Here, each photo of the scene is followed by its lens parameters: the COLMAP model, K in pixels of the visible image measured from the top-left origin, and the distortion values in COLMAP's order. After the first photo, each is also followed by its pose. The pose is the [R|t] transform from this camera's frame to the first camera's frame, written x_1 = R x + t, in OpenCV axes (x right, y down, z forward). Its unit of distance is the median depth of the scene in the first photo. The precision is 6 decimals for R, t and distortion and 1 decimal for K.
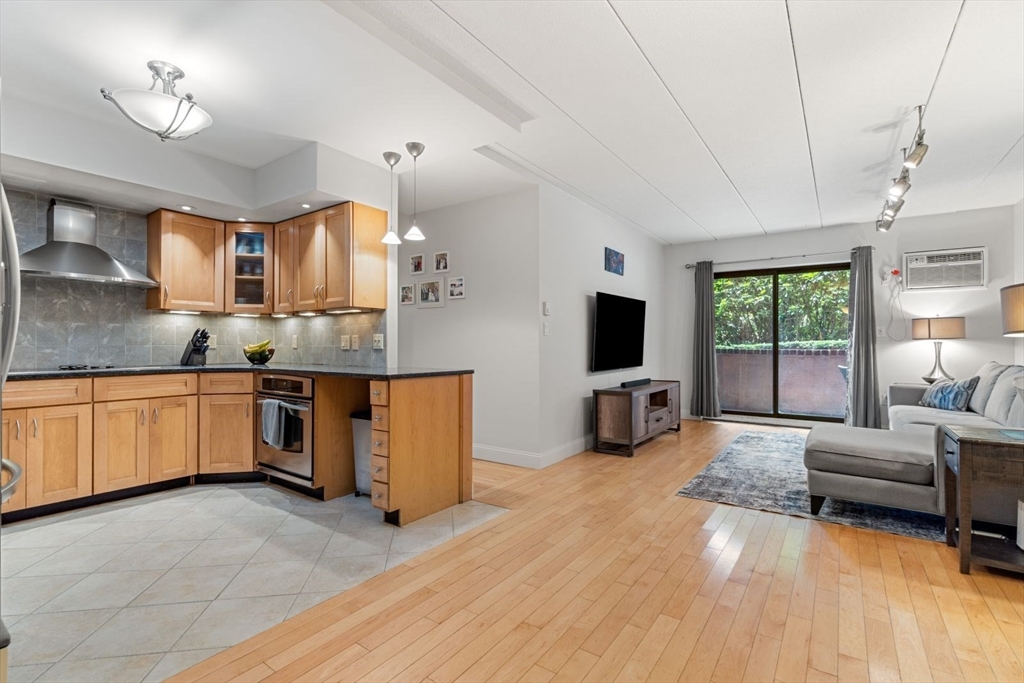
lens RADIAL K [[485.3, 0, 506.5], [0, 485.3, 343.1], [0, 0, 1]] dist [0.006058, -0.000734]
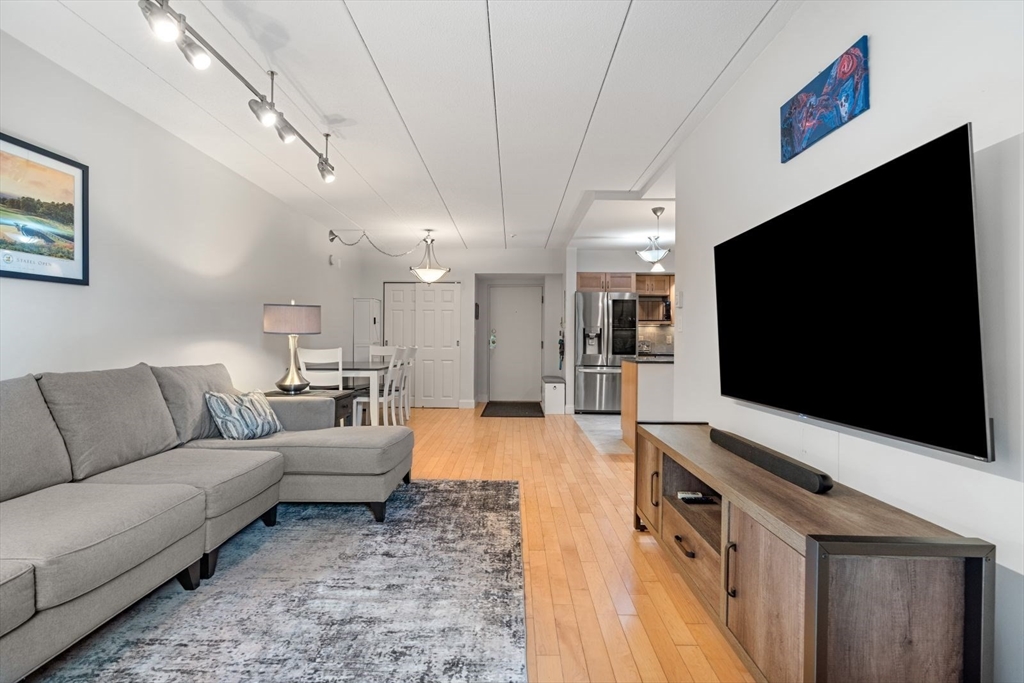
lens RADIAL K [[462.9, 0, 504.8], [0, 462.9, 340.4], [0, 0, 1]] dist [-0.014340, 0.004814]
pose [[-0.832273, -0.006184, -0.554331, 0.906974], [-0.005315, 0.999981, -0.003177, 0.004106], [0.554340, 0.000302, -0.832290, 1.765816]]
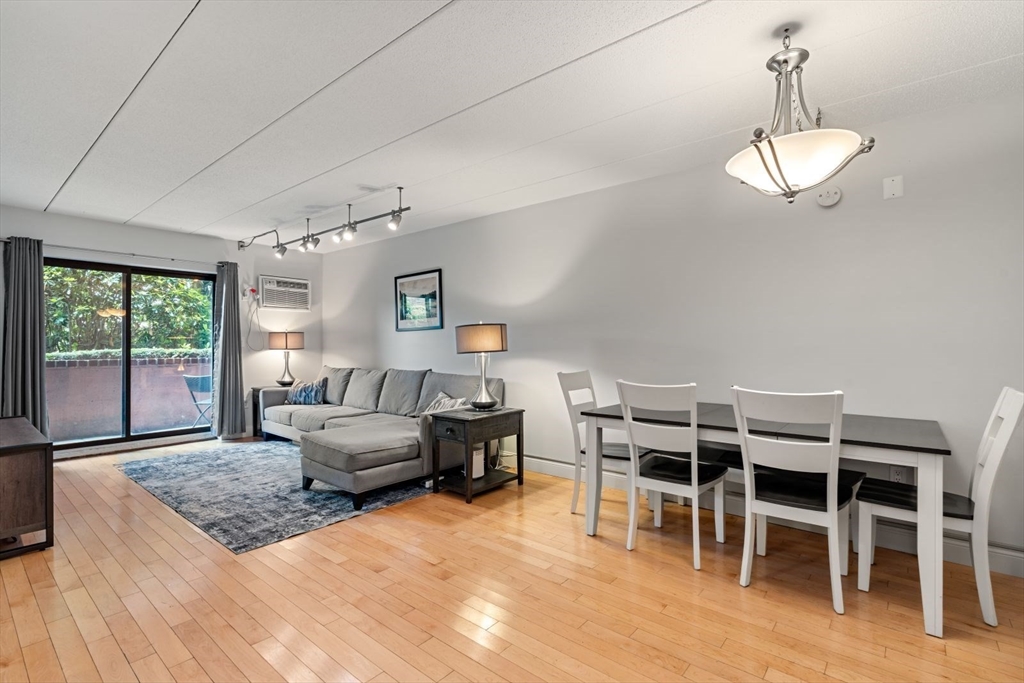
lens RADIAL K [[462.9, 0, 524.5], [0, 462.9, 343.0], [0, 0, 1]] dist [-0.014340, 0.004814]
pose [[0.058700, 0.001500, 0.998275, -0.364656], [-0.002559, 0.999996, -0.001353, -0.033961], [-0.998272, -0.002475, 0.058703, 0.466384]]
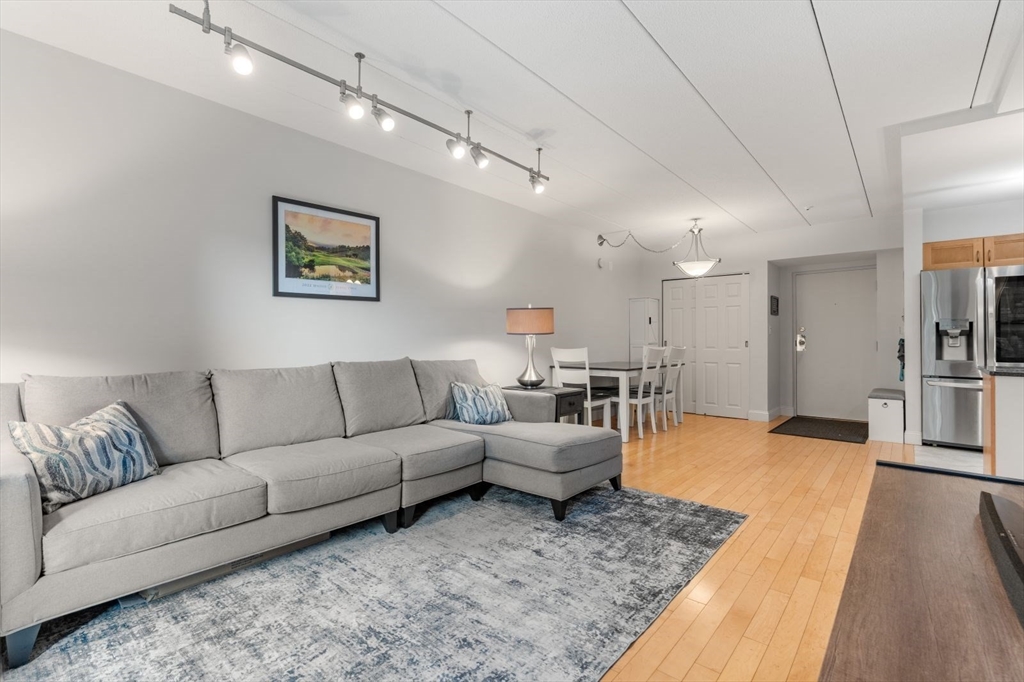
lens RADIAL K [[462.9, 0, 505.1], [0, 462.9, 335.7], [0, 0, 1]] dist [-0.014340, 0.004814]
pose [[-0.993948, -0.004284, 0.109770, 0.662885], [-0.005587, 0.999918, -0.011566, 0.005504], [-0.109711, -0.012109, -0.993890, 1.792503]]
